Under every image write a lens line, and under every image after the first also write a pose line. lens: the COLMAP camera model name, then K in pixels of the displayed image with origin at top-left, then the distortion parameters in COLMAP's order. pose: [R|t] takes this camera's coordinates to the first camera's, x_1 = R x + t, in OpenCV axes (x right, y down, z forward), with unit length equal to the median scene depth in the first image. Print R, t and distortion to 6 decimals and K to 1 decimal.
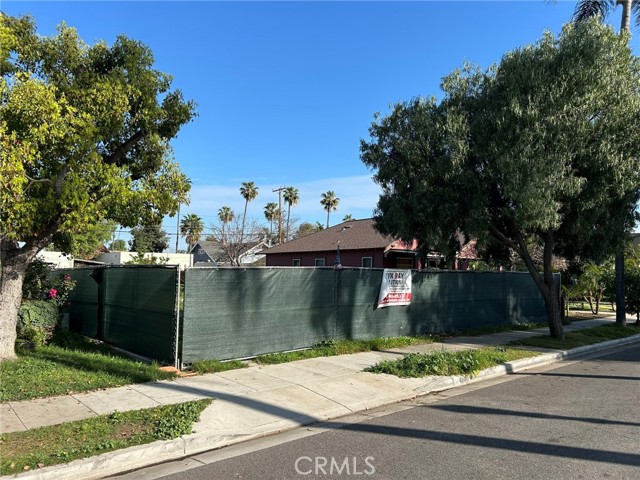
lens RADIAL K [[459.5, 0, 328.8], [0, 459.5, 236.3], [0, 0, 1]] dist [0.029057, -0.004254]
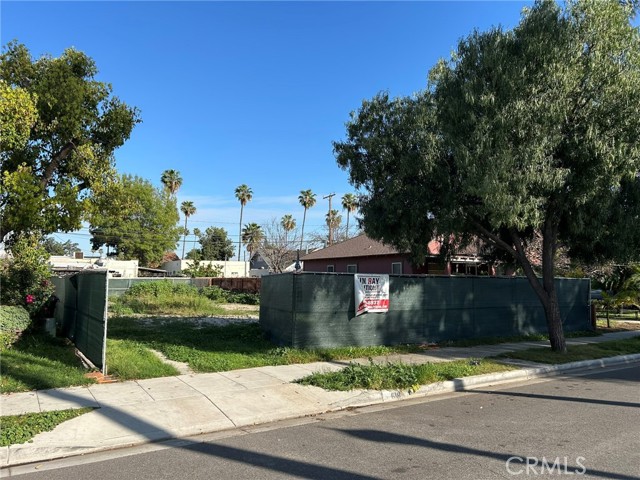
lens RADIAL K [[459.5, 0, 328.8], [0, 459.5, 236.3], [0, 0, 1]] dist [0.029057, -0.004254]
pose [[0.987531, -0.019029, -0.156269, 0.207240], [0.016714, 0.999730, -0.016115, 0.007155], [0.156533, 0.013302, 0.987583, 0.052307]]
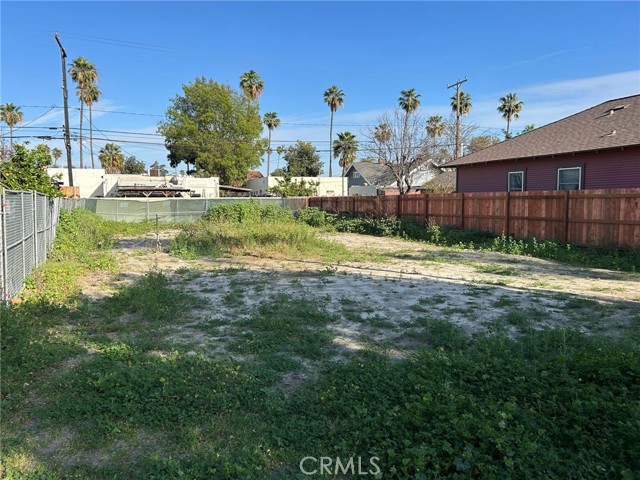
lens RADIAL K [[459.5, 0, 328.8], [0, 459.5, 236.3], [0, 0, 1]] dist [0.029057, -0.004254]
pose [[0.945338, 0.009422, -0.325957, -0.242945], [0.042569, 0.987463, 0.152003, 0.076141], [0.323303, -0.157570, 0.933085, 0.886876]]
